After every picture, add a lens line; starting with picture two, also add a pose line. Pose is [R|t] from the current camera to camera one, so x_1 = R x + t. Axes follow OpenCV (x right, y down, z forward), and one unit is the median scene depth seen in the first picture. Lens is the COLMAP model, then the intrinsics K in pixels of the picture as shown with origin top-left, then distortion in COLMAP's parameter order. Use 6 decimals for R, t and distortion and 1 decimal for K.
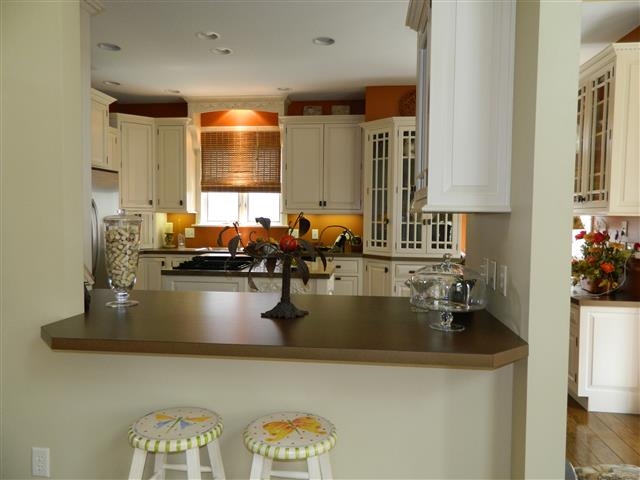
lens RADIAL K [[476.0, 0, 312.1], [0, 476.0, 237.9], [0, 0, 1]] dist [0.012687, -0.002898]
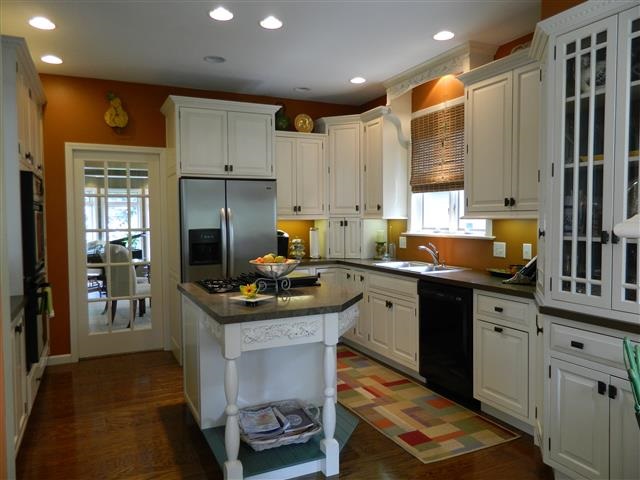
lens RADIAL K [[476.0, 0, 312.1], [0, 476.0, 237.9], [0, 0, 1]] dist [0.012687, -0.002898]
pose [[0.520109, 0.024917, -0.853736, 0.391712], [-0.029864, 0.999494, 0.010977, -0.024501], [0.853577, 0.019787, 0.520590, 0.449659]]
